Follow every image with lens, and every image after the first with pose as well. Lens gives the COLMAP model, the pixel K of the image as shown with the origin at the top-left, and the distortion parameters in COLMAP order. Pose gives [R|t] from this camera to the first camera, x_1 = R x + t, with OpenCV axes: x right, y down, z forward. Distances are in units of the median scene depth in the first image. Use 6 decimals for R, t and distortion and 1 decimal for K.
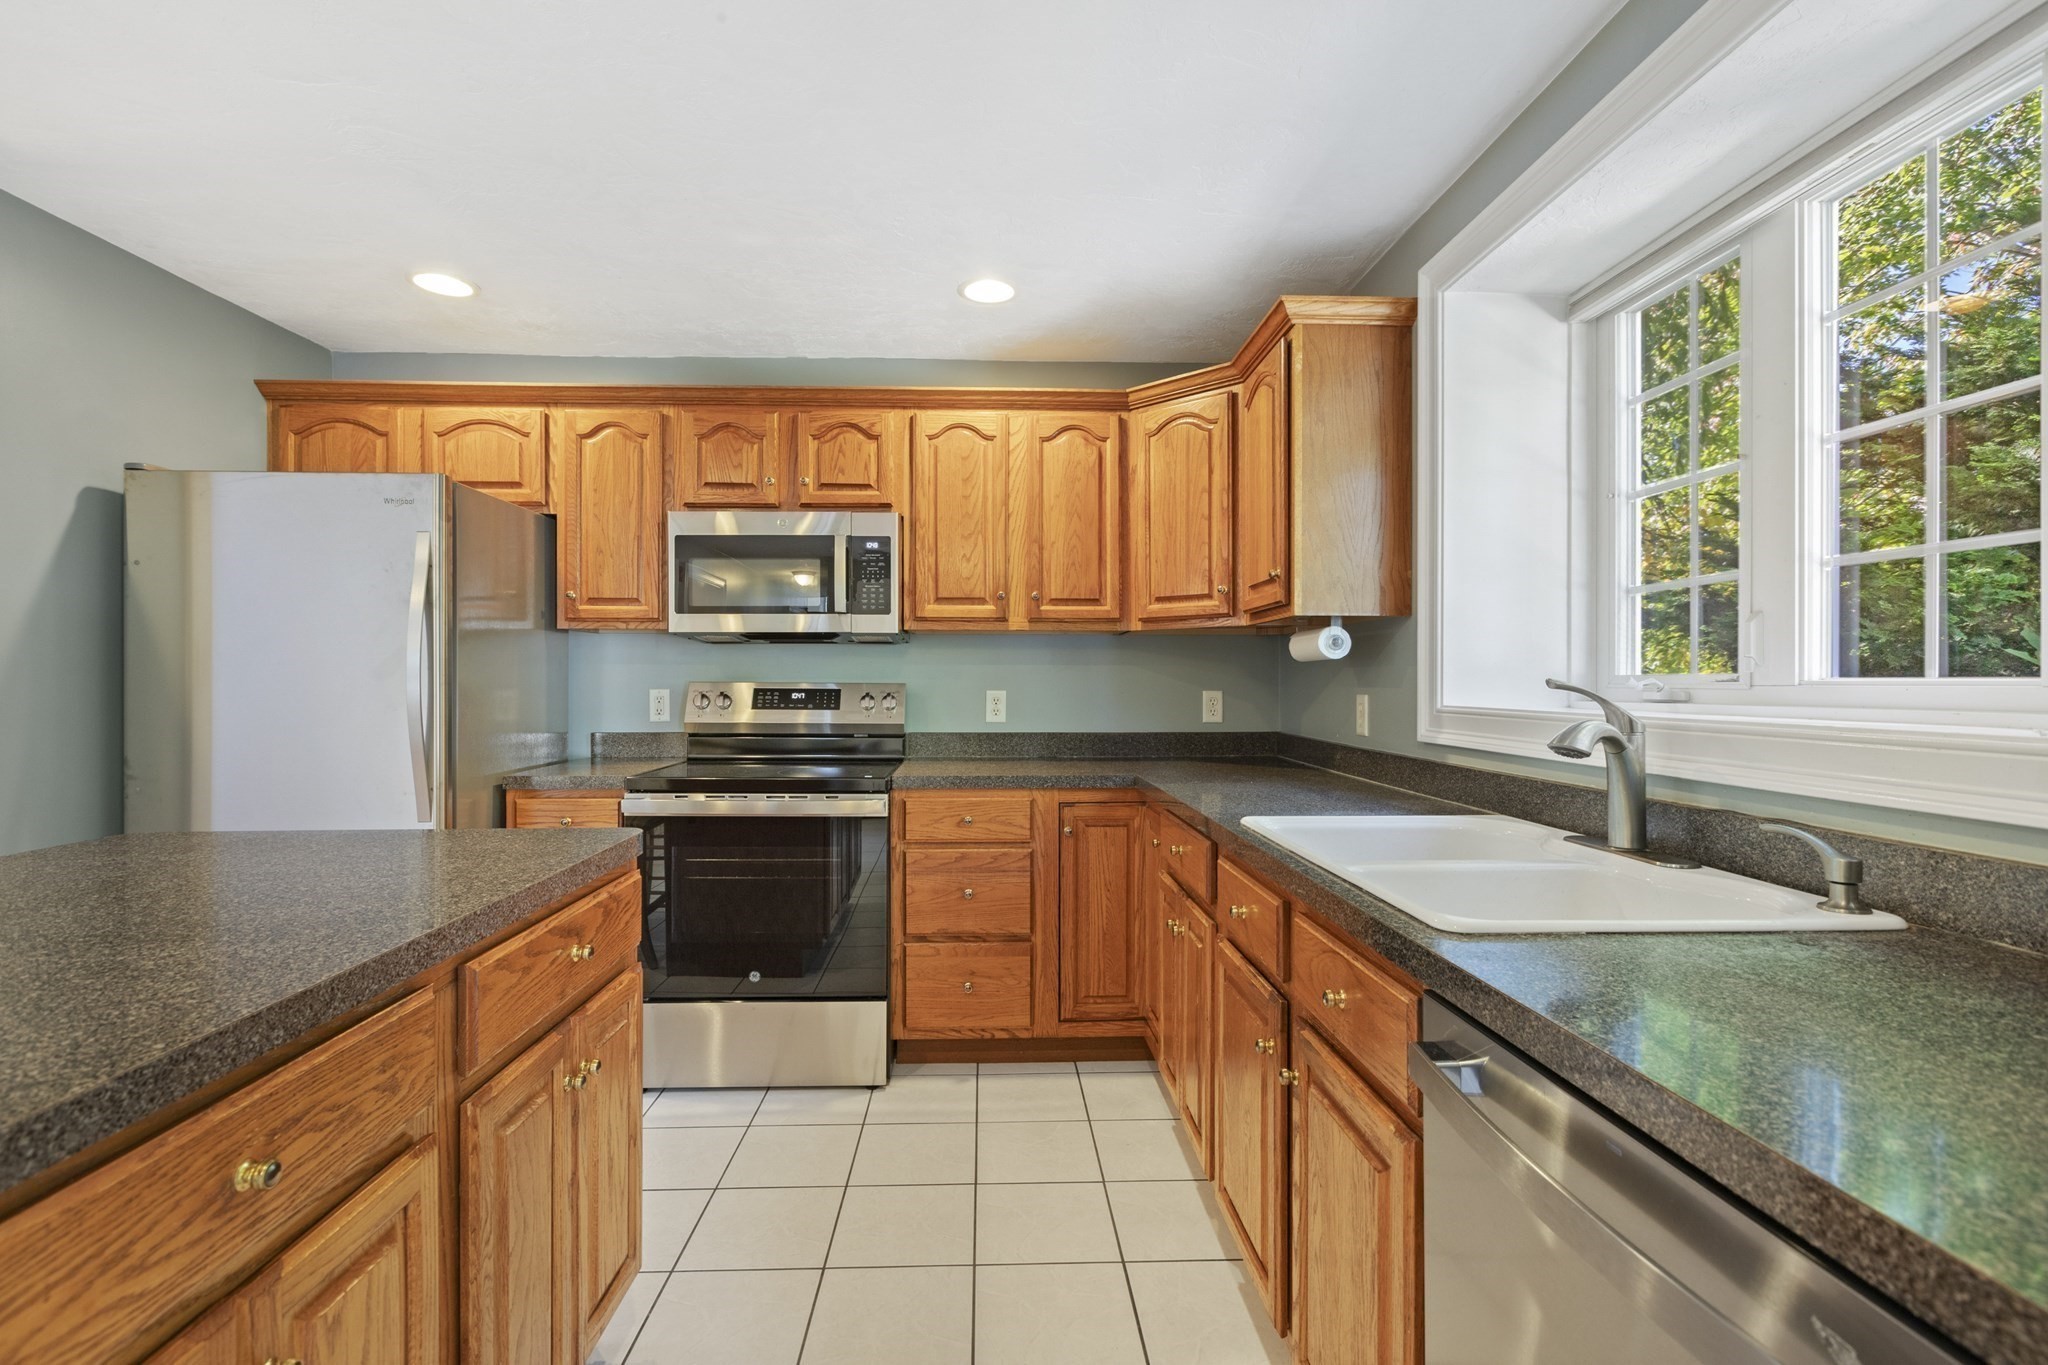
lens RADIAL K [[928.9, 0, 1007.9], [0, 928.9, 683.9], [0, 0, 1]] dist [-0.009852, -0.001916]
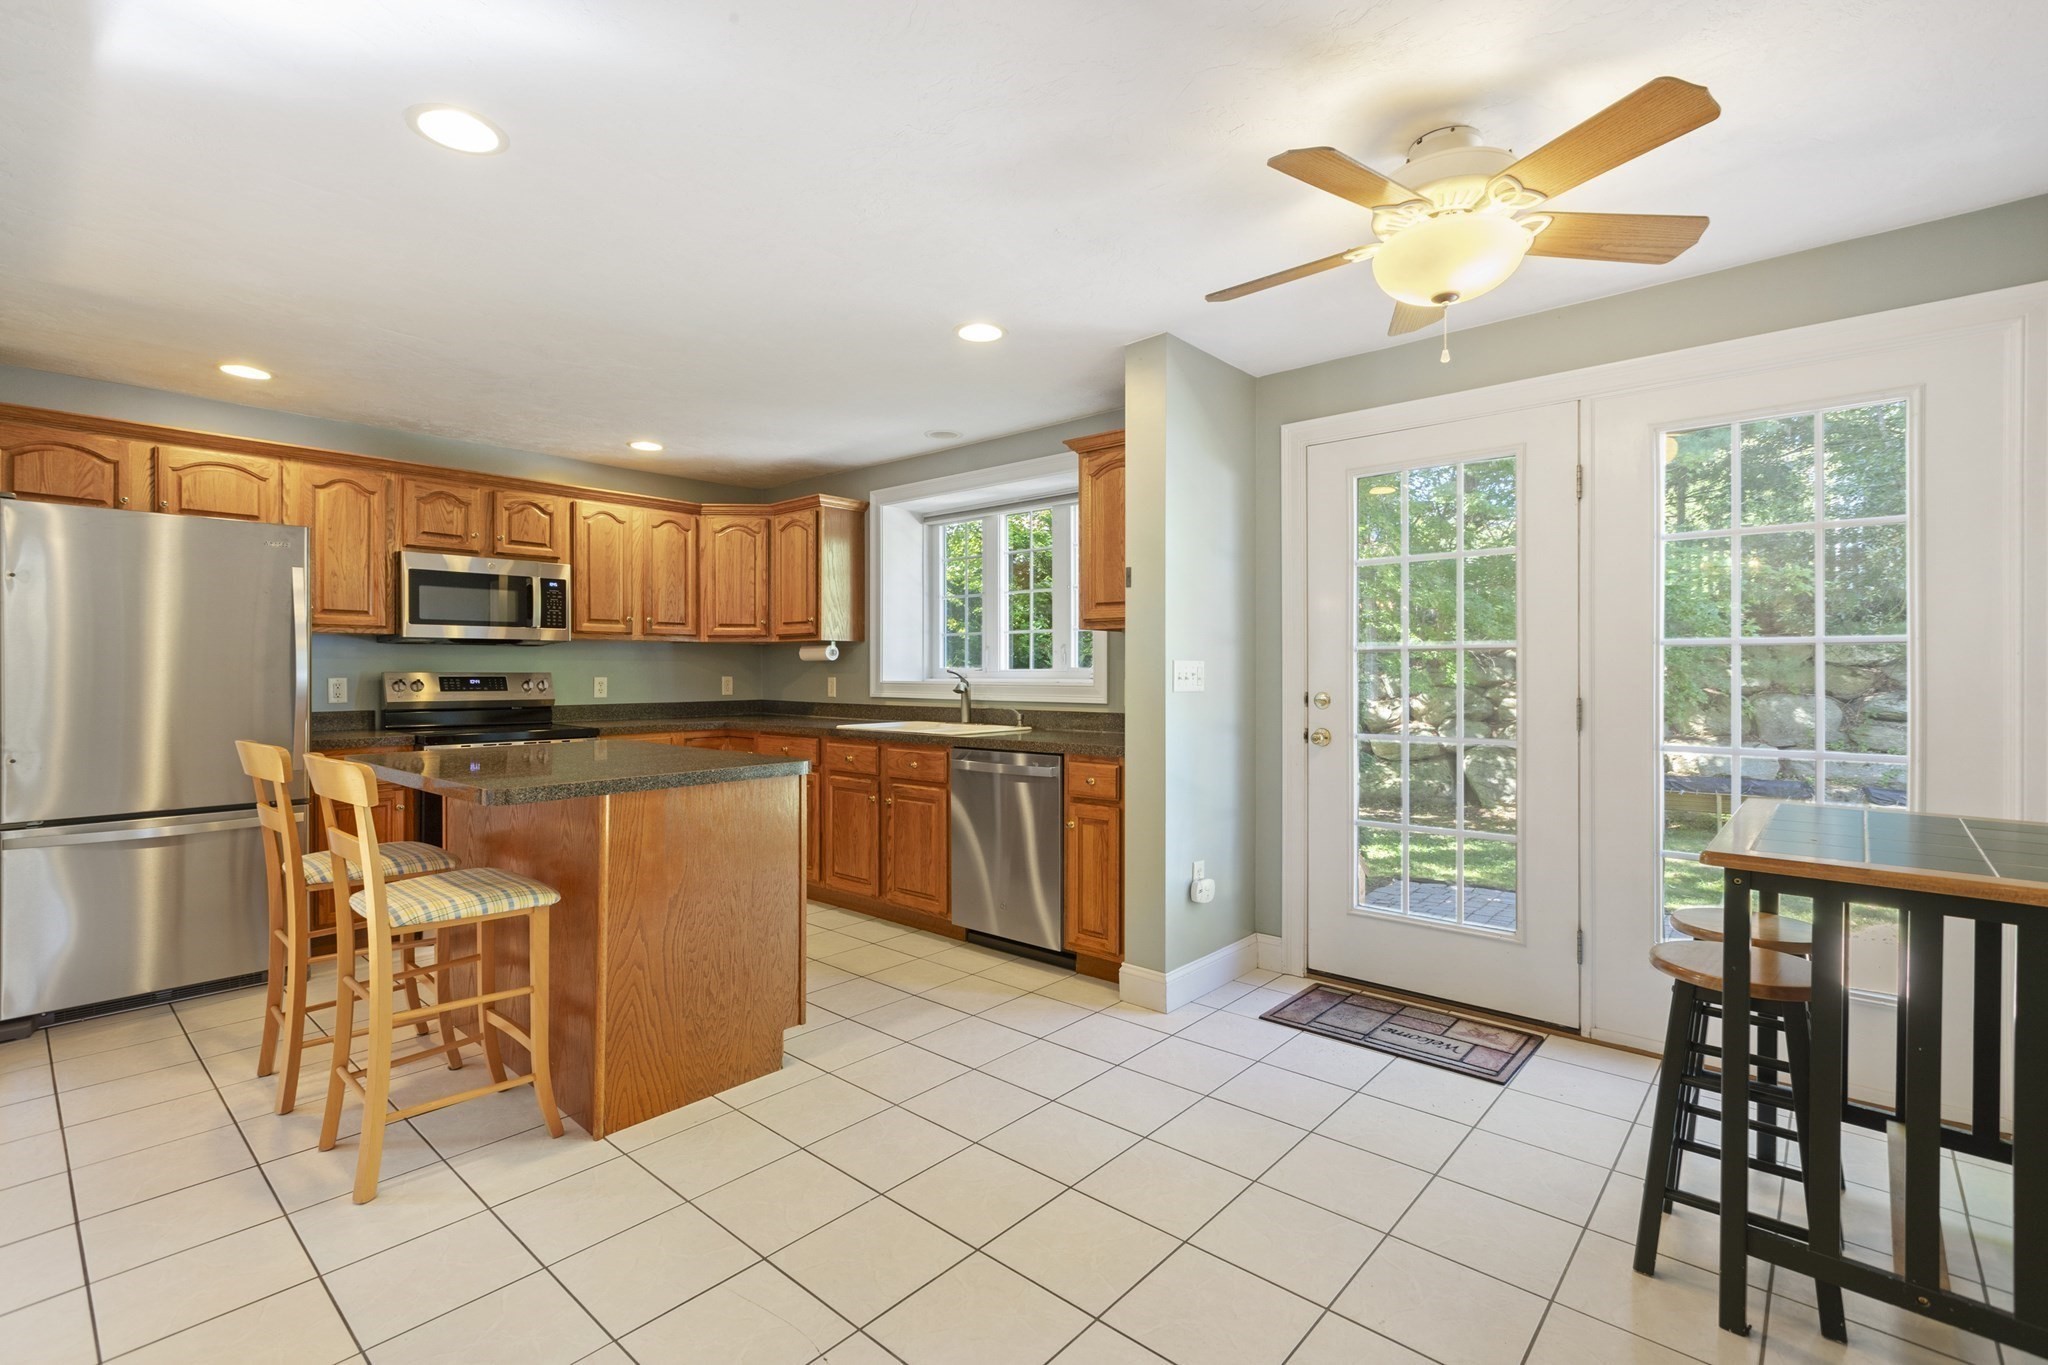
lens RADIAL K [[928.9, 0, 1025.0], [0, 928.9, 677.7], [0, 0, 1]] dist [-0.009852, -0.001916]
pose [[0.686691, -0.007458, 0.726911, -0.729709], [0.002884, 0.999967, 0.007535, -0.001503], [-0.726944, -0.003078, 0.686690, -0.646780]]
